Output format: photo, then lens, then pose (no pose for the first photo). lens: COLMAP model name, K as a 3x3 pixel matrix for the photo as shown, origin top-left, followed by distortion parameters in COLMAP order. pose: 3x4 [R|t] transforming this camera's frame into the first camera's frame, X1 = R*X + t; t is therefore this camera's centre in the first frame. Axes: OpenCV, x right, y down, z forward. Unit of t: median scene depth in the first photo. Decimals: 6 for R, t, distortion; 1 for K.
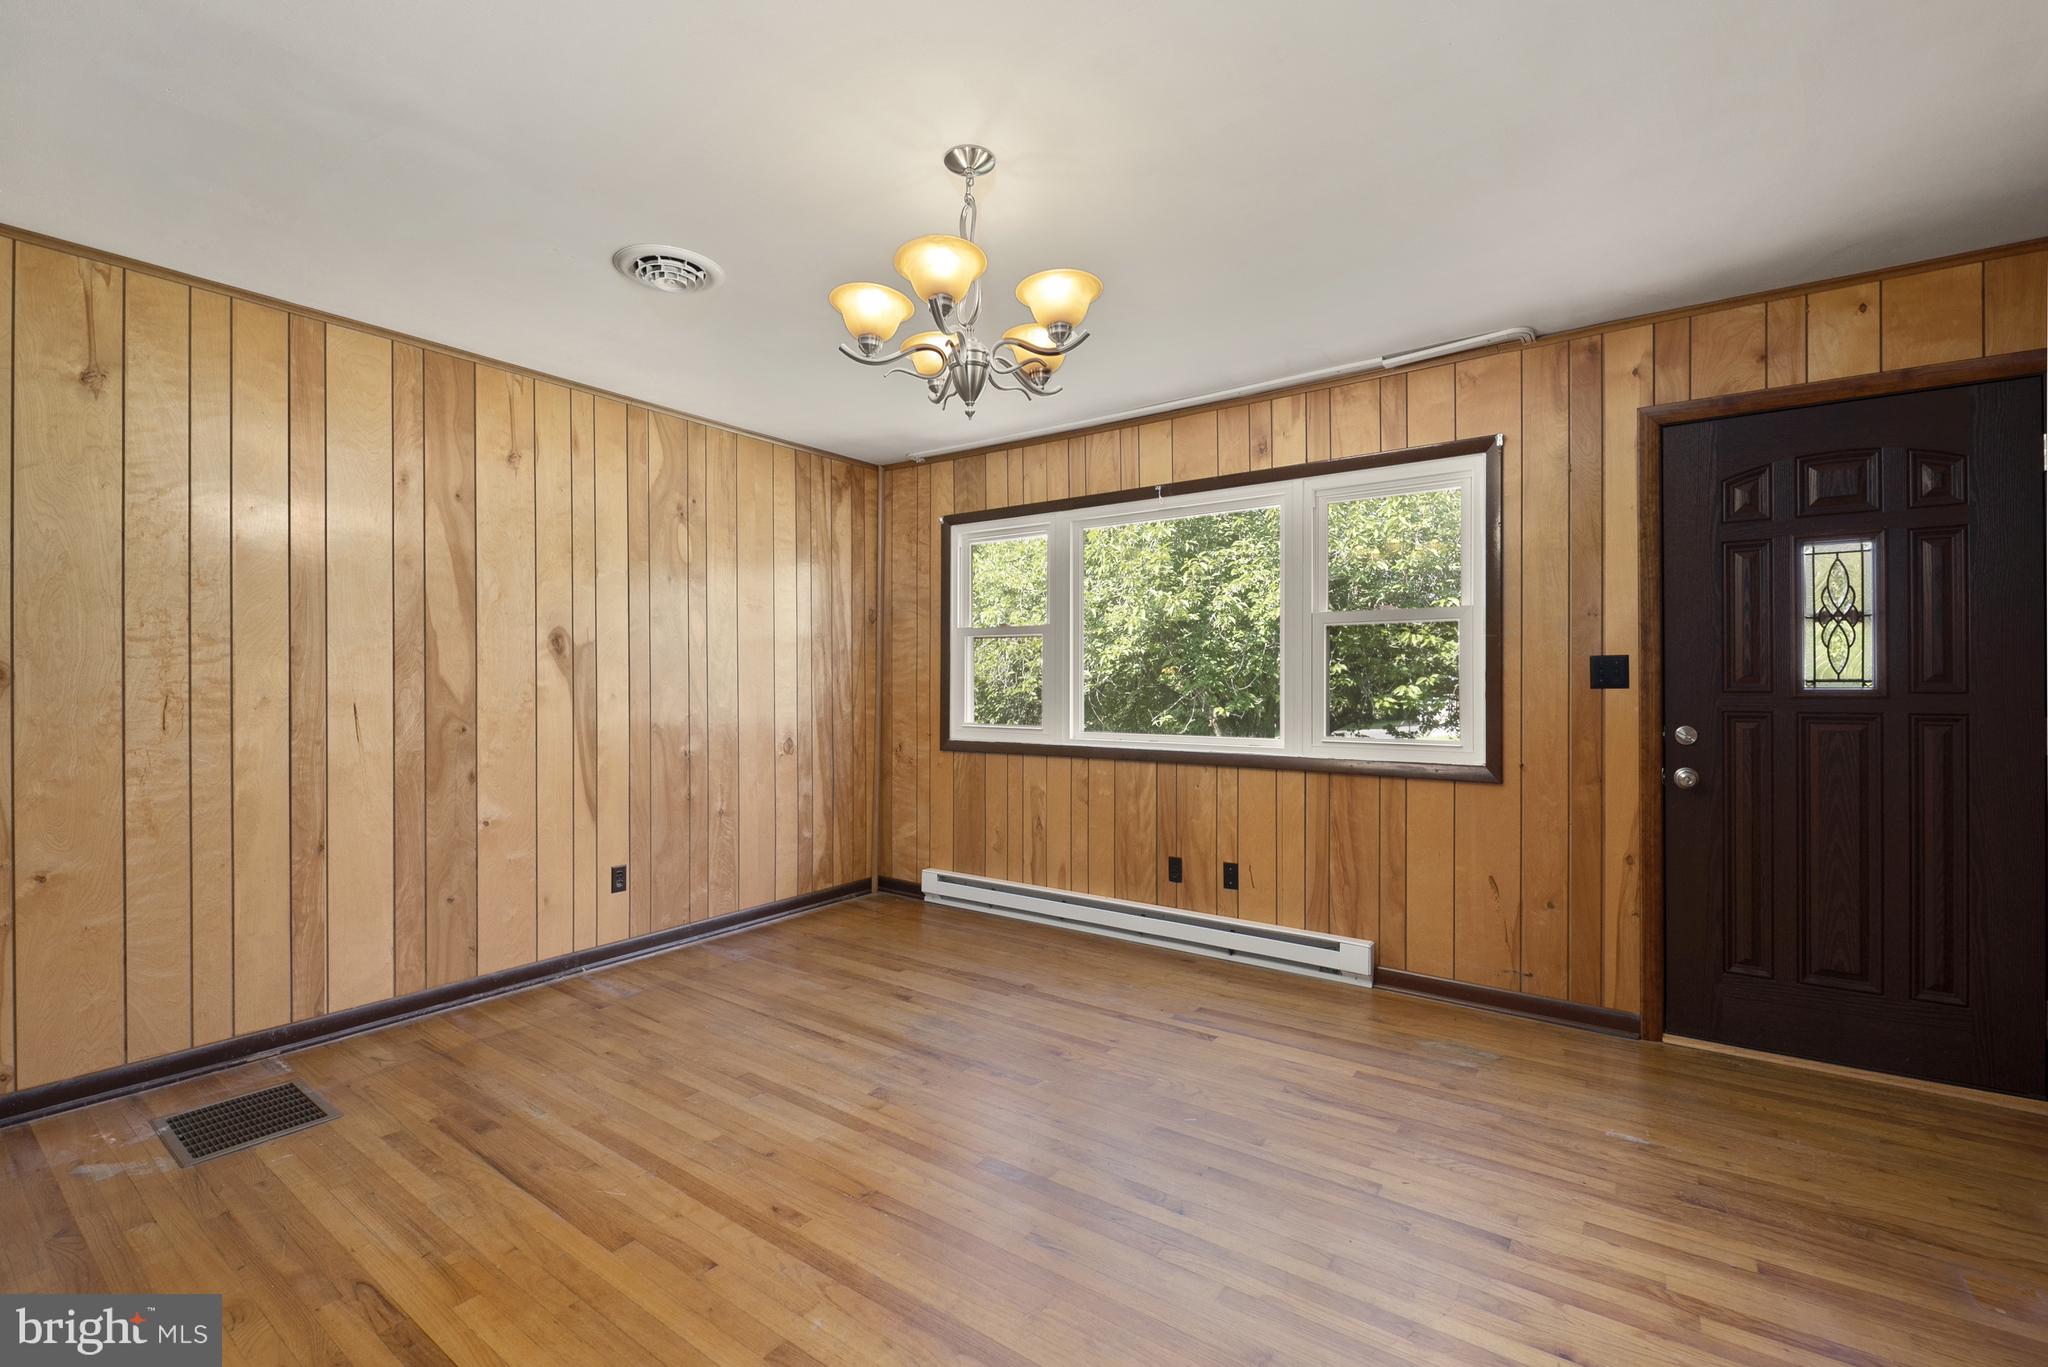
lens RADIAL K [[913.8, 0, 968.7], [0, 913.8, 678.0], [0, 0, 1]] dist [0.009183, -0.011817]
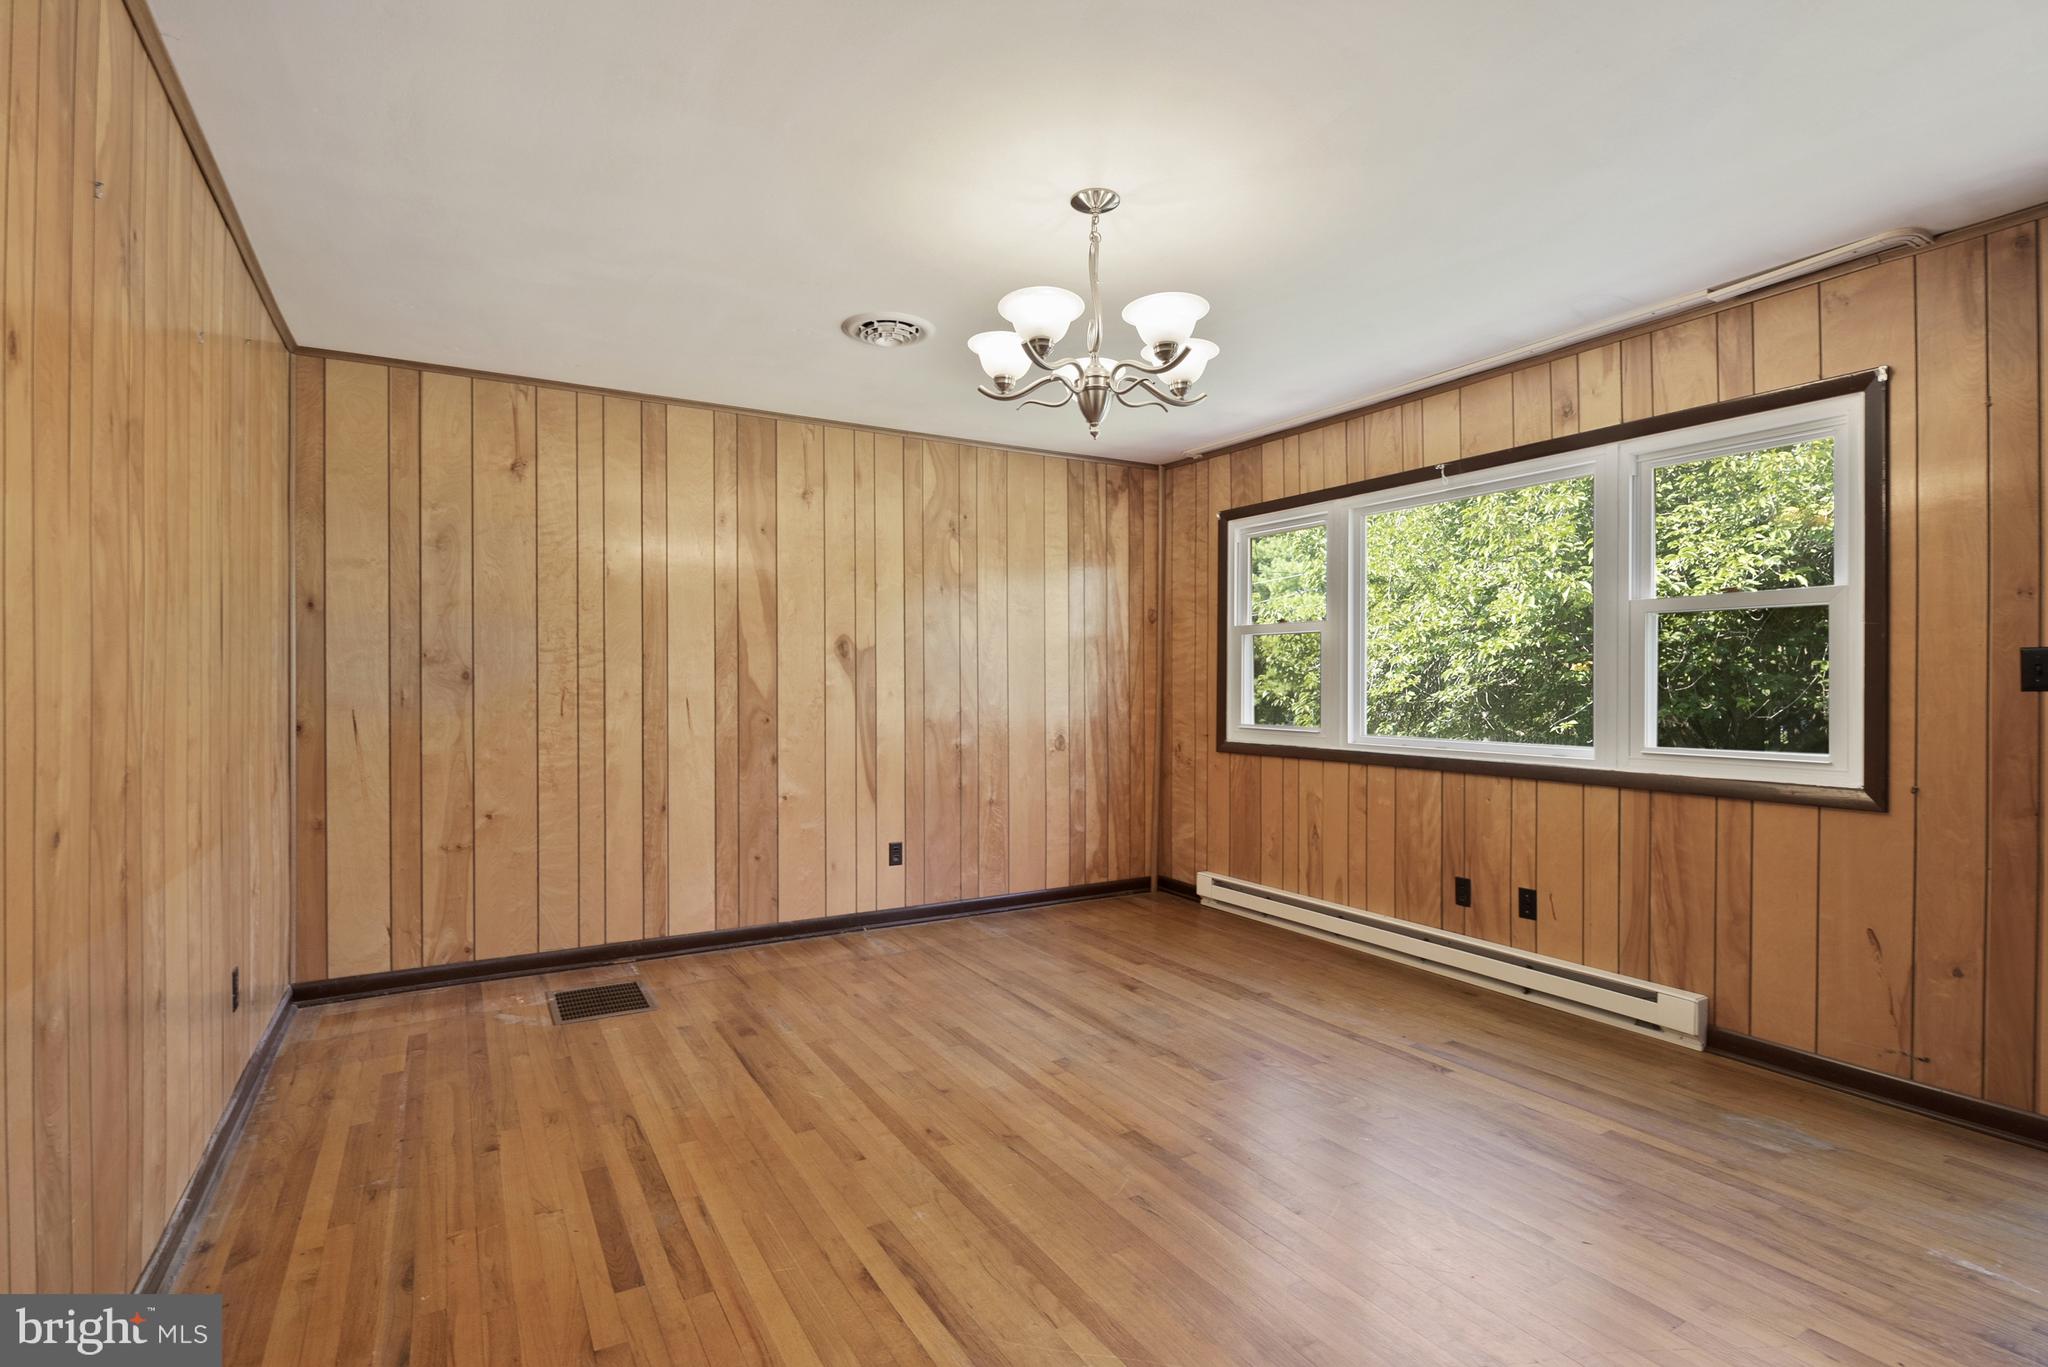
lens RADIAL K [[941.1, 0, 955.4], [0, 941.1, 681.9], [0, 0, 1]] dist [0.001322, -0.007978]
pose [[0.916540, 0.001198, -0.399942, 0.170615], [0.000573, 0.999991, 0.004309, -0.000223], [0.399943, -0.004179, 0.916530, -0.050402]]
